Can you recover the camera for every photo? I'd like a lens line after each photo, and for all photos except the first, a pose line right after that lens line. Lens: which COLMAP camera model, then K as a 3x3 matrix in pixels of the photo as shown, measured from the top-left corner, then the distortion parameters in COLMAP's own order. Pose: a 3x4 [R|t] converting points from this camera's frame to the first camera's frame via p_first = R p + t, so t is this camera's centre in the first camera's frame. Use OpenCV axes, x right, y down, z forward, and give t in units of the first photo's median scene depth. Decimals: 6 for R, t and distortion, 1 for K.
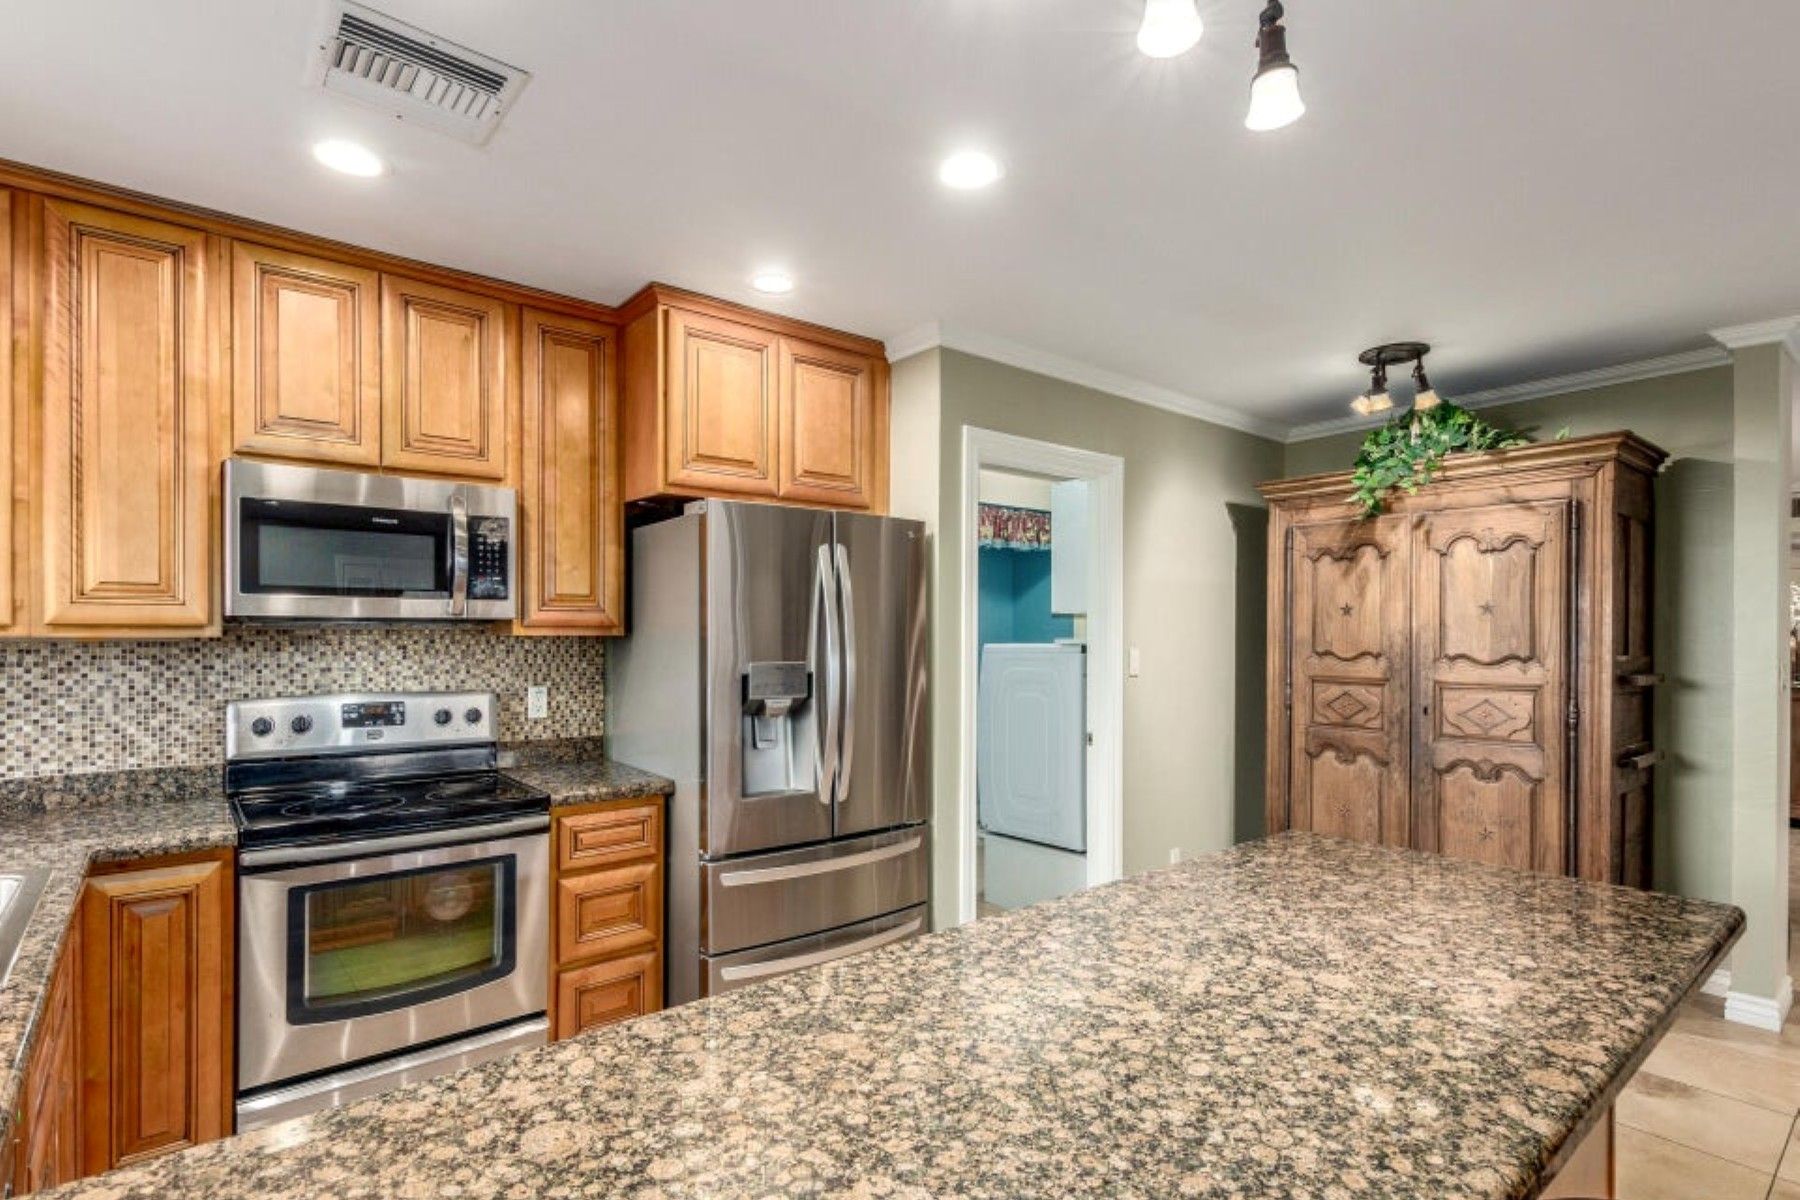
lens RADIAL K [[880.3, 0, 898.0], [0, 880.3, 638.0], [0, 0, 1]] dist [0.021452, 0.000227]
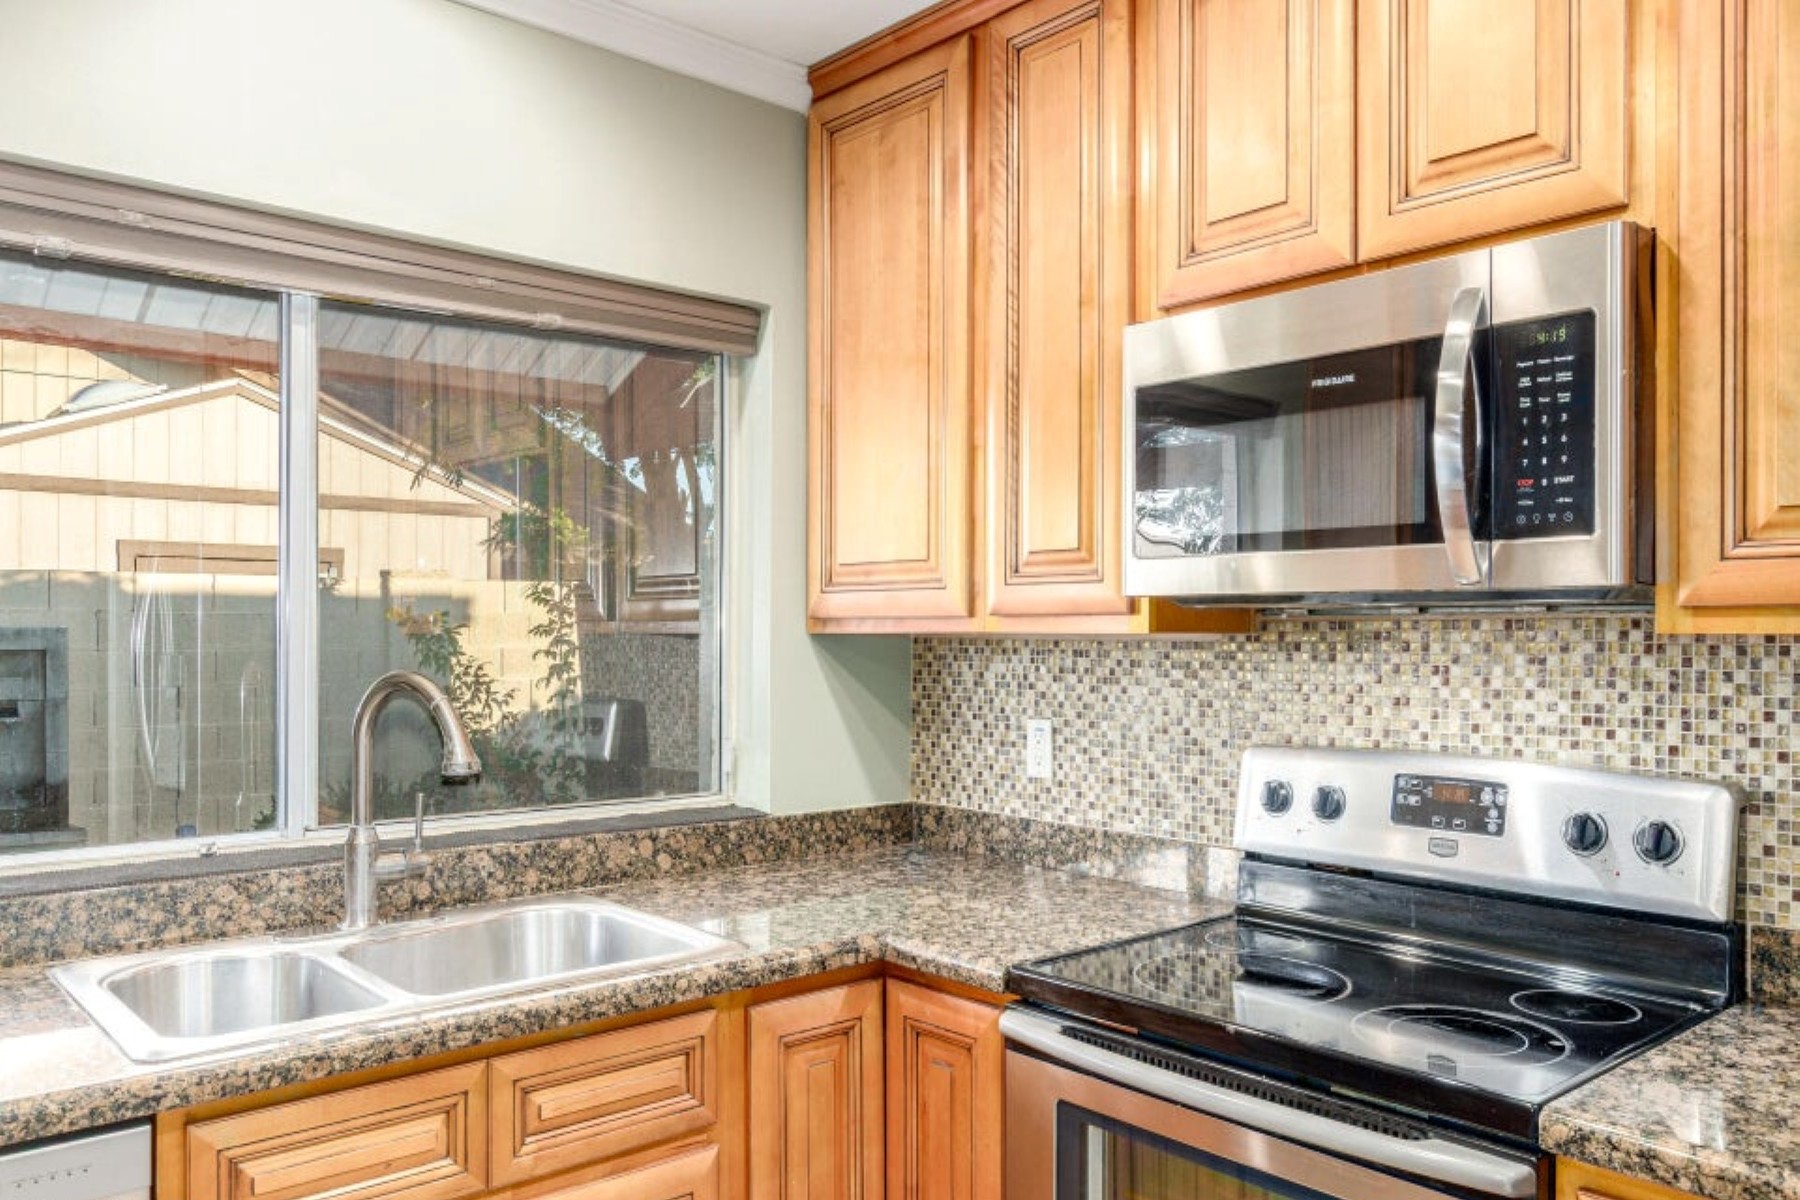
lens RADIAL K [[1356.9, 0, 909.5], [0, 1356.9, 626.3], [0, 0, 1]] dist [0.010601, 0.000964]
pose [[0.035262, -0.004511, -0.999368, 0.111728], [-0.008095, 0.999956, -0.004799, -0.000276], [0.999345, 0.008259, 0.035224, 0.729422]]
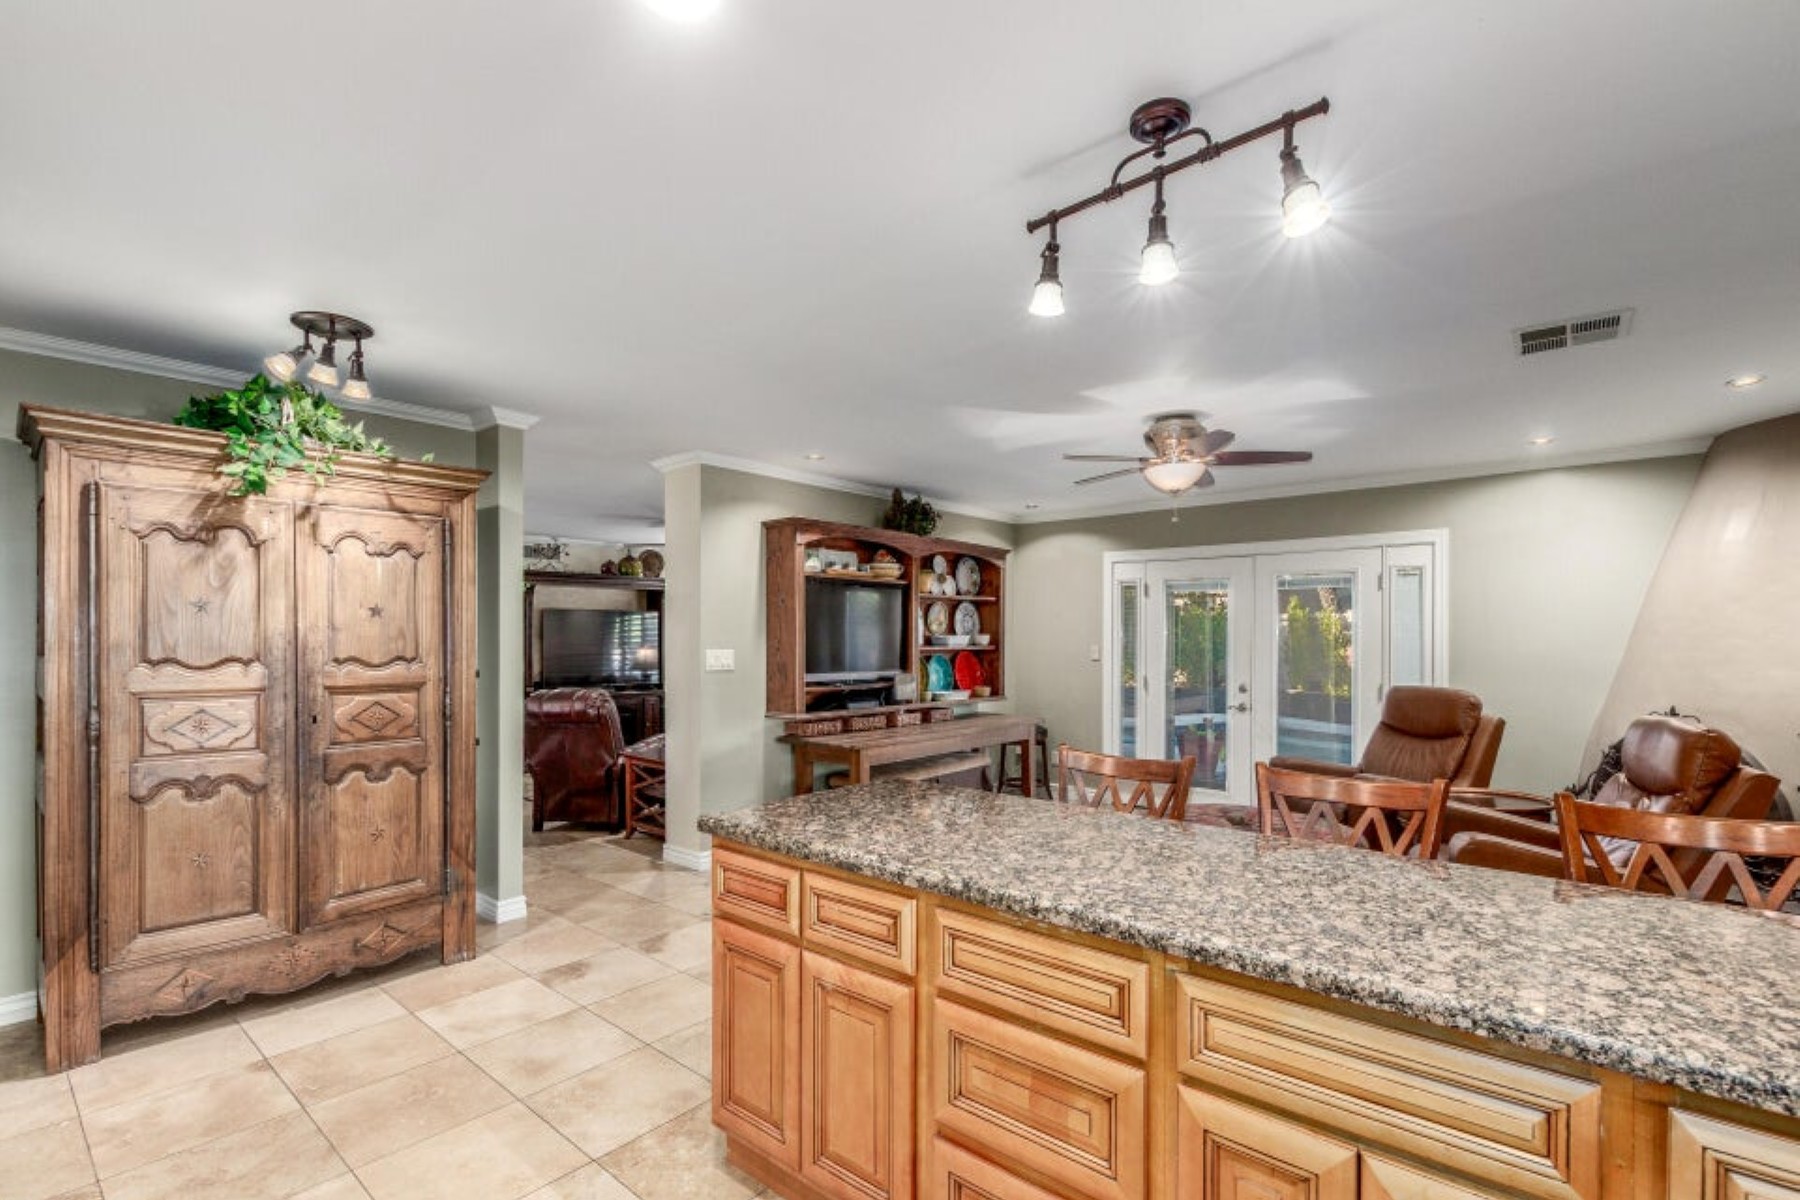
lens RADIAL K [[826.0, 0, 907.6], [0, 826.0, 639.6], [0, 0, 1]] dist [-0.003144, -0.000529]
pose [[-0.165295, -0.003945, 0.986236, -0.482897], [0.003223, 0.999985, 0.004540, -0.003469], [-0.986239, 0.003929, -0.165280, 0.738627]]
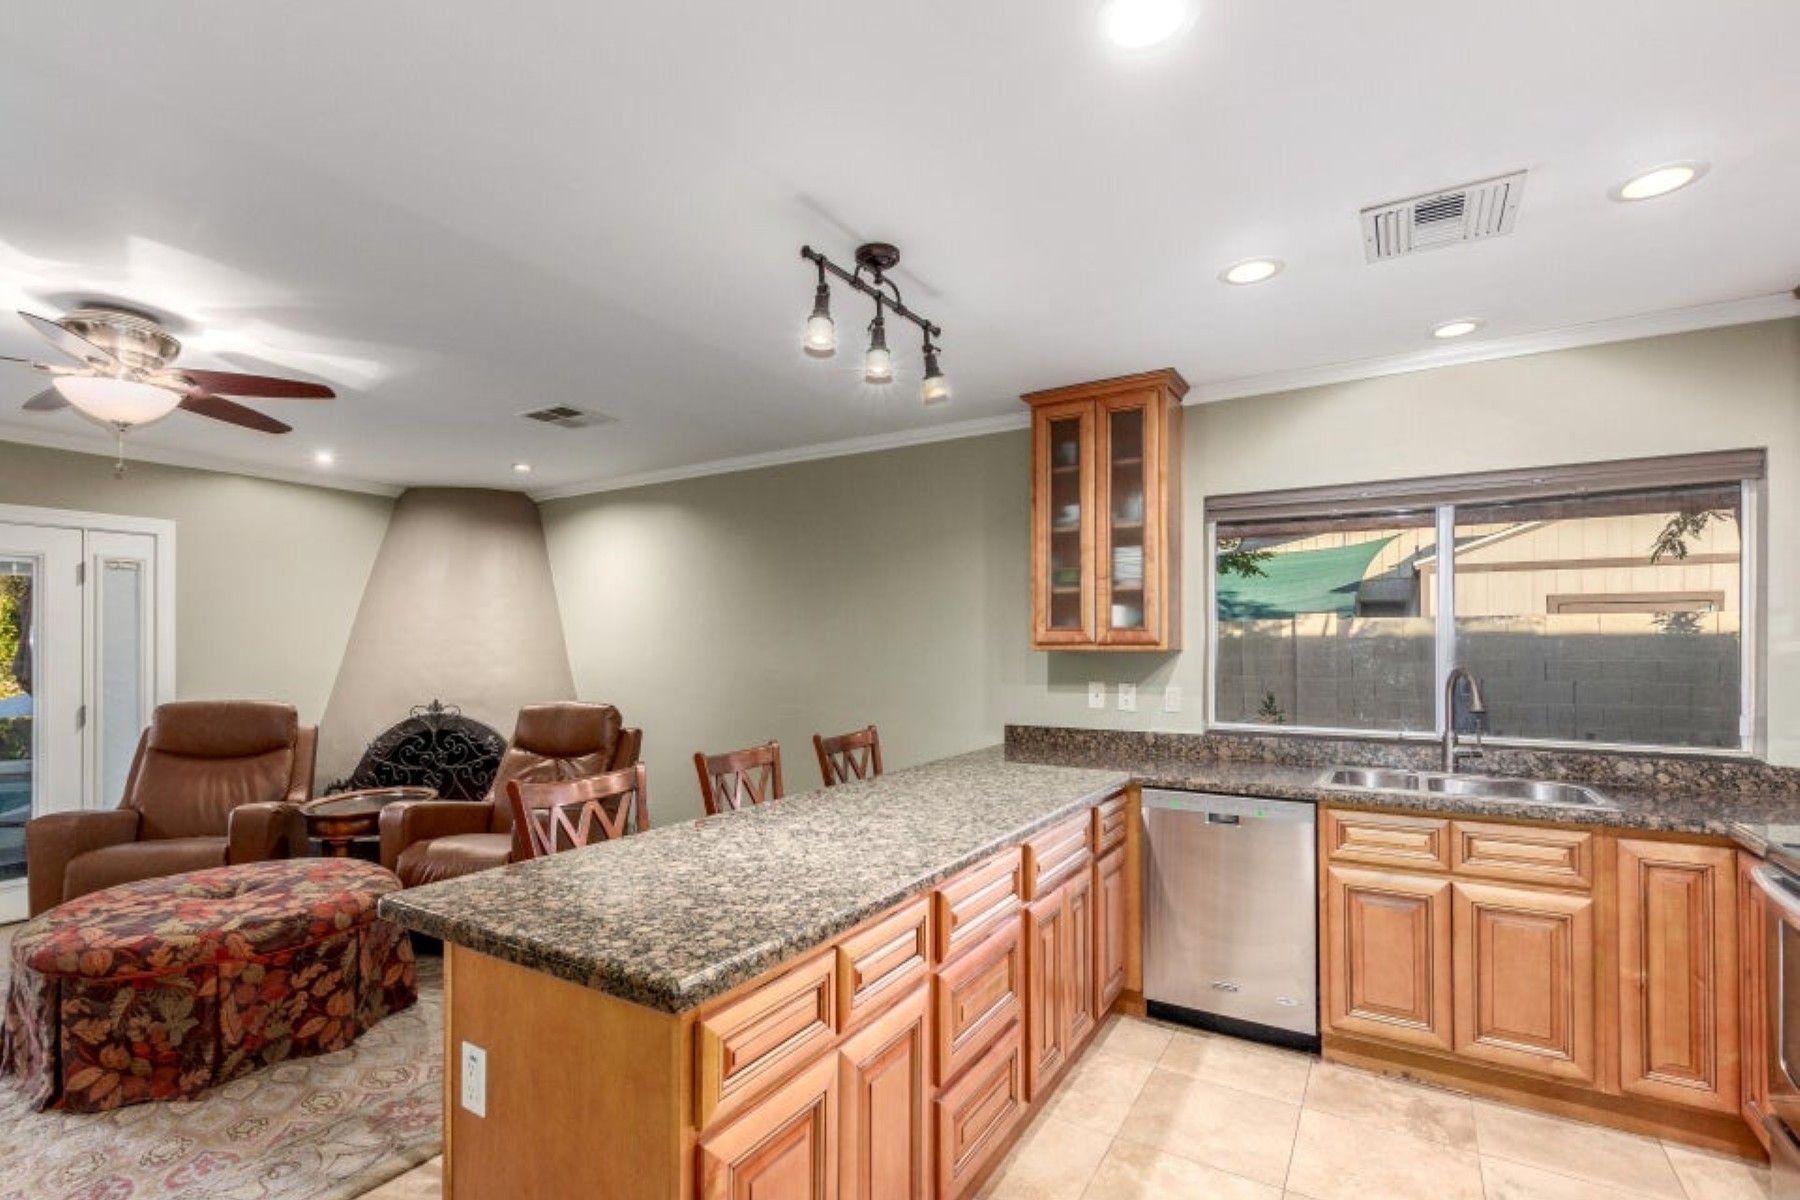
lens RADIAL K [[806.0, 0, 895.8], [0, 806.0, 641.2], [0, 0, 1]] dist [0.001205, -0.001012]
pose [[-0.947346, -0.002882, -0.320200, 0.386698], [-0.002618, 0.999996, -0.001256, -0.006123], [0.320202, -0.000352, -0.947349, 1.242349]]
